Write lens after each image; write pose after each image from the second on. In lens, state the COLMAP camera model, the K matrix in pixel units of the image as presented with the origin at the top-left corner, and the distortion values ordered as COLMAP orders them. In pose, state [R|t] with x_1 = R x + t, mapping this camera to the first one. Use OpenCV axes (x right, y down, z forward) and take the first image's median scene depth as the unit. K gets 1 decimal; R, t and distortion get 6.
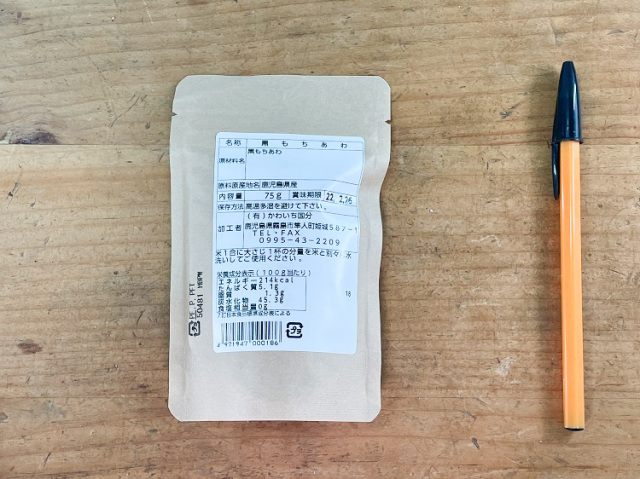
lens RADIAL K [[977.5, 0, 319.4], [0, 977.5, 236.7], [0, 0, 1]] dist [0.054563, 0.000000]
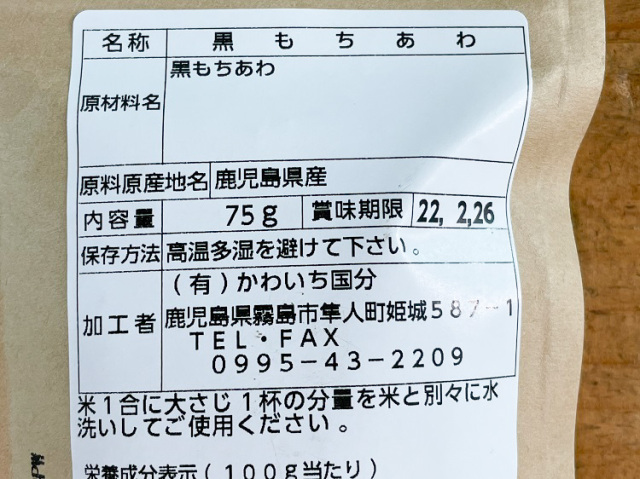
lens RADIAL K [[977.5, 0, 322.3], [0, 977.5, 237.6], [0, 0, 1]] dist [0.054563, 0.000000]
pose [[0.999182, -0.024997, -0.031801, -0.014618], [0.030136, 0.984451, 0.173057, -0.090038], [0.026980, -0.173874, 0.984398, 0.694068]]
